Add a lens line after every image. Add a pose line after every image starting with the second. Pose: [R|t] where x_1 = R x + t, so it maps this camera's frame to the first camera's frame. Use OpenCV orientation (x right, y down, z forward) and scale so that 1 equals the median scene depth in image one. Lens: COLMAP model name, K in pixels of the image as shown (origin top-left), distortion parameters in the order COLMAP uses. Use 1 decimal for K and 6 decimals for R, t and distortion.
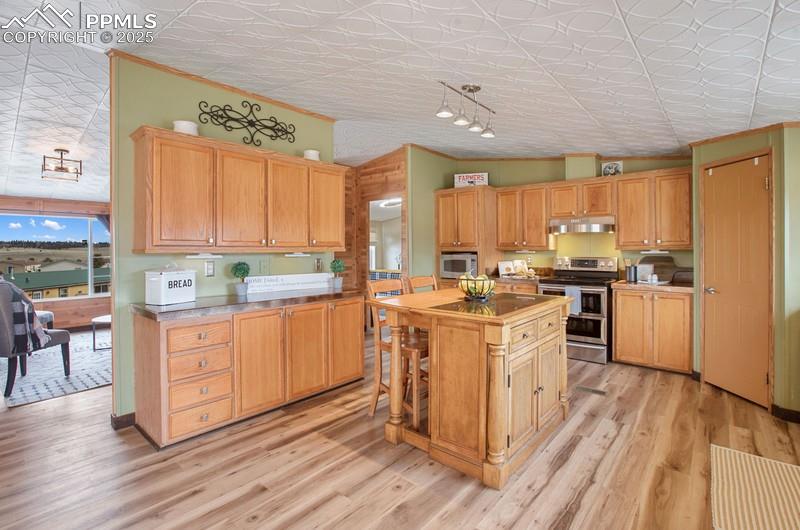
lens RADIAL K [[373.2, 0, 397.8], [0, 373.2, 249.1], [0, 0, 1]] dist [-0.028770, 0.000844]
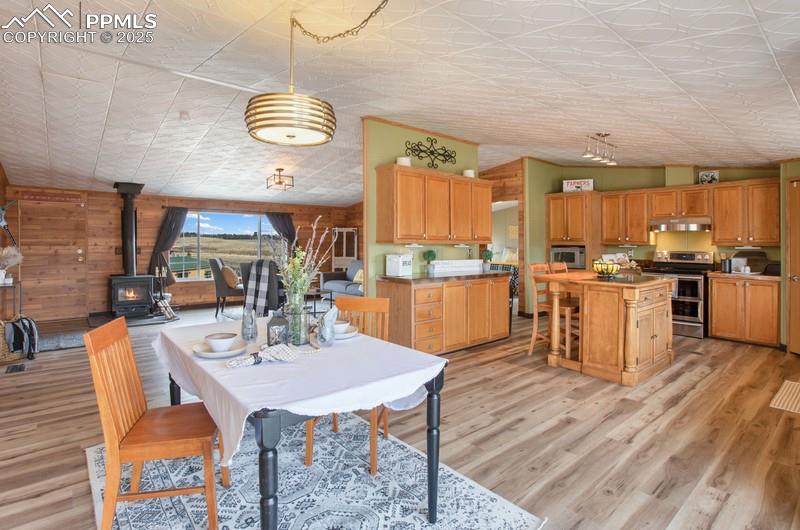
lens RADIAL K [[399.6, 0, 397.6], [0, 399.6, 238.1], [0, 0, 1]] dist [-0.040165, 0.015604]
pose [[0.988921, 0.010022, -0.148105, -0.275390], [-0.011797, 0.999869, -0.011109, 0.005263], [0.147974, 0.012733, 0.988909, -0.490349]]
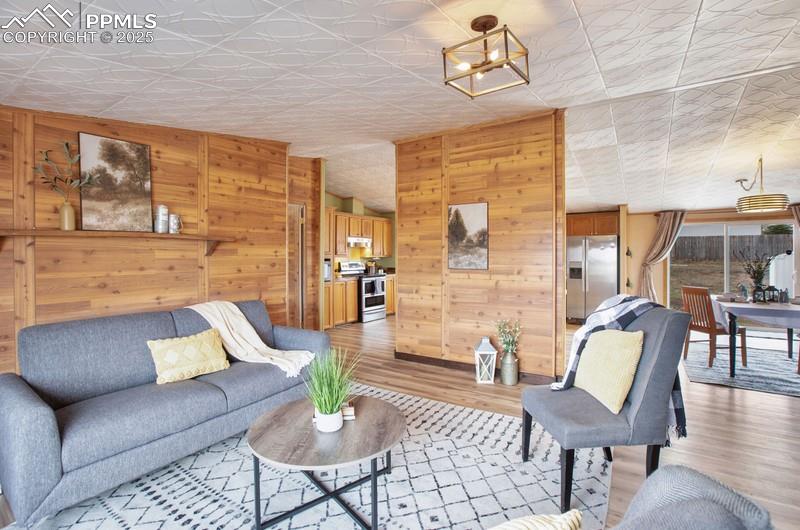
lens RADIAL K [[378.3, 0, 391.1], [0, 378.3, 255.0], [0, 0, 1]] dist [-0.083196, 0.045461]
pose [[-0.109714, 0.008982, 0.993923, -1.493228], [0.005434, 0.999950, -0.008436, 0.007440], [-0.993948, 0.004475, -0.109757, 1.305075]]
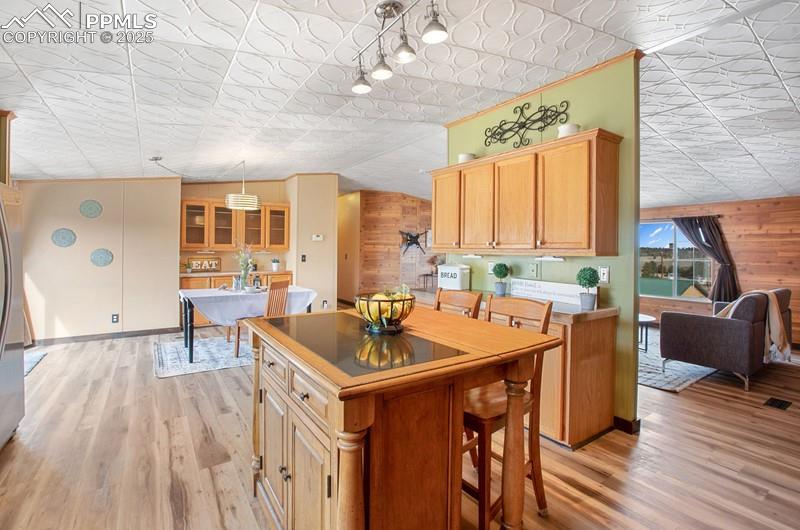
lens RADIAL K [[381.2, 0, 400.6], [0, 381.2, 248.6], [0, 0, 1]] dist [-0.052261, 0.022154]
pose [[-0.253517, -0.000524, -0.967331, 0.621741], [-0.013803, 0.999900, 0.003075, -0.006900], [0.967233, 0.014132, -0.253498, 0.880191]]
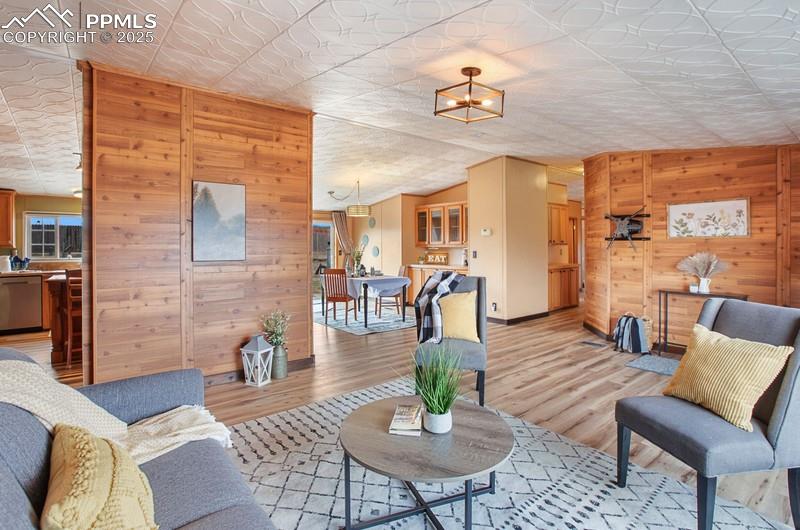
lens RADIAL K [[399.6, 0, 397.6], [0, 399.6, 238.1], [0, 0, 1]] dist [-0.040165, 0.015604]
pose [[-0.982013, 0.010842, 0.188502, -1.026656], [0.007726, 0.999821, -0.017254, 0.005116], [-0.188656, -0.015487, -0.981921, 1.844591]]
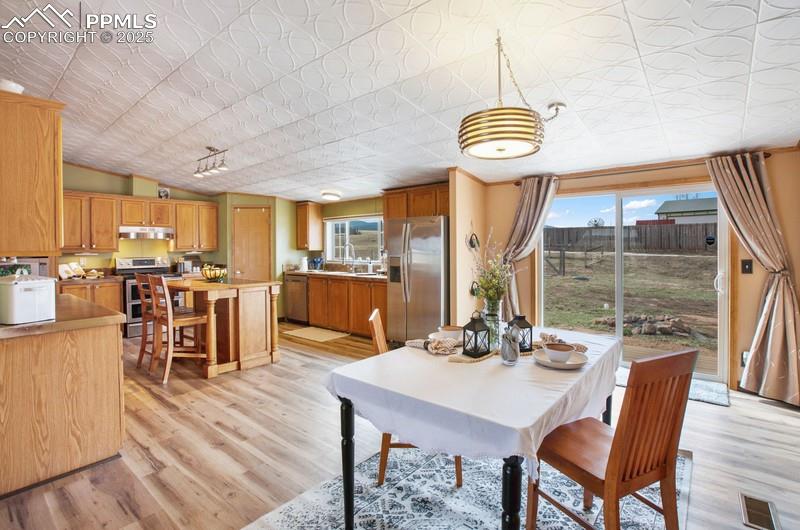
lens RADIAL K [[373.2, 0, 397.8], [0, 373.2, 249.1], [0, 0, 1]] dist [-0.028770, 0.000844]
pose [[0.012757, -0.001060, 0.999918, -1.004594], [0.010979, 0.999939, 0.000920, 0.001018], [-0.999858, 0.010966, 0.012768, 0.143703]]
